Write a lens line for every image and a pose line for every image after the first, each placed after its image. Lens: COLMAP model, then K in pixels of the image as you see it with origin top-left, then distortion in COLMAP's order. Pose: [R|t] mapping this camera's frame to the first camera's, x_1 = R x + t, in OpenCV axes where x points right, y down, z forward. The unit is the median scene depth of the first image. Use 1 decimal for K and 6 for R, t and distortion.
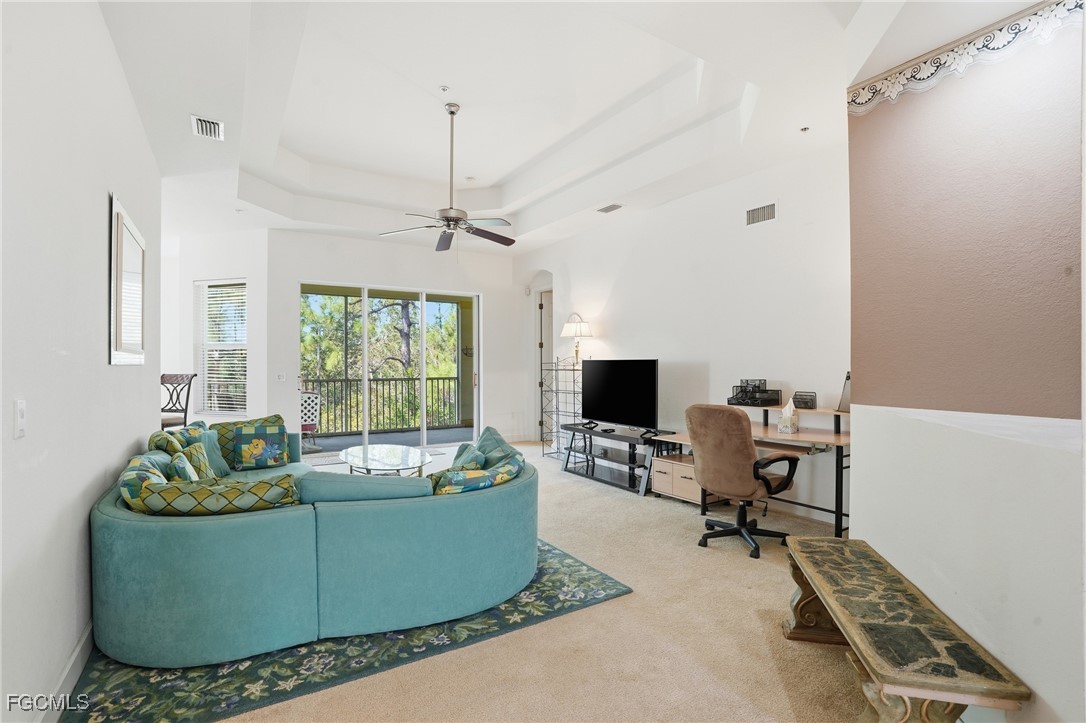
lens RADIAL K [[527.8, 0, 543.0], [0, 527.8, 361.5], [0, 0, 1]] dist [-0.001052, 0.000023]
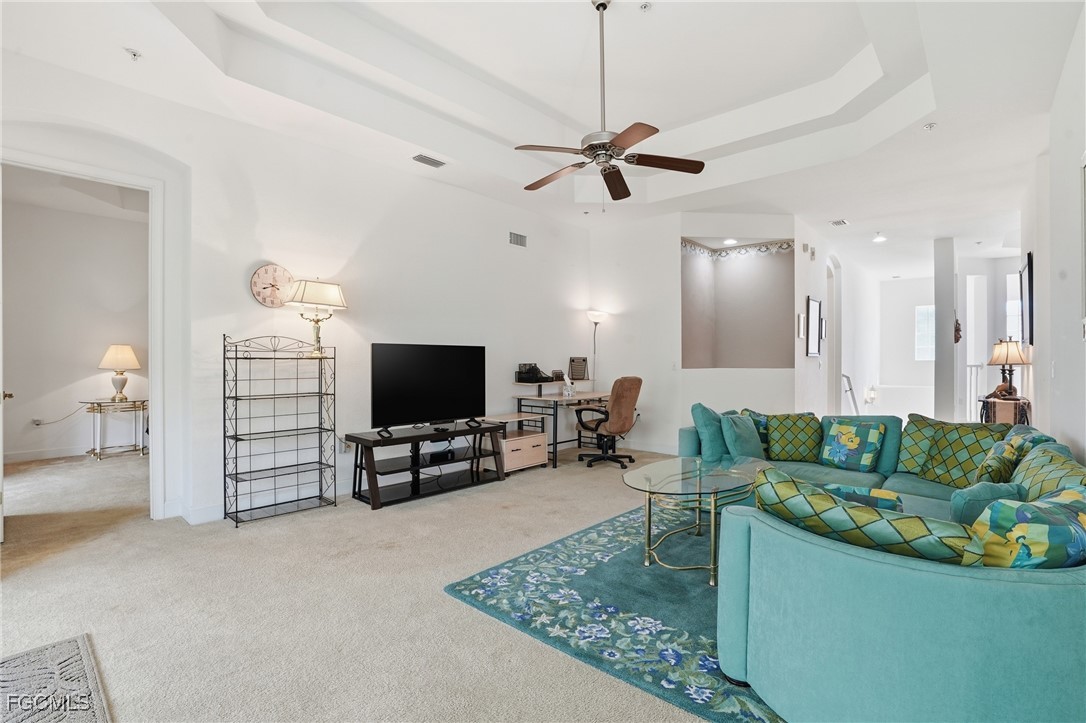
lens RADIAL K [[506.7, 0, 535.9], [0, 506.7, 357.8], [0, 0, 1]] dist [0.000029, -0.000102]
pose [[-0.234834, -0.000976, 0.972035, -0.741074], [-0.009546, 0.999954, -0.001302, 0.017473], [-0.971989, -0.009585, -0.234833, 1.111950]]
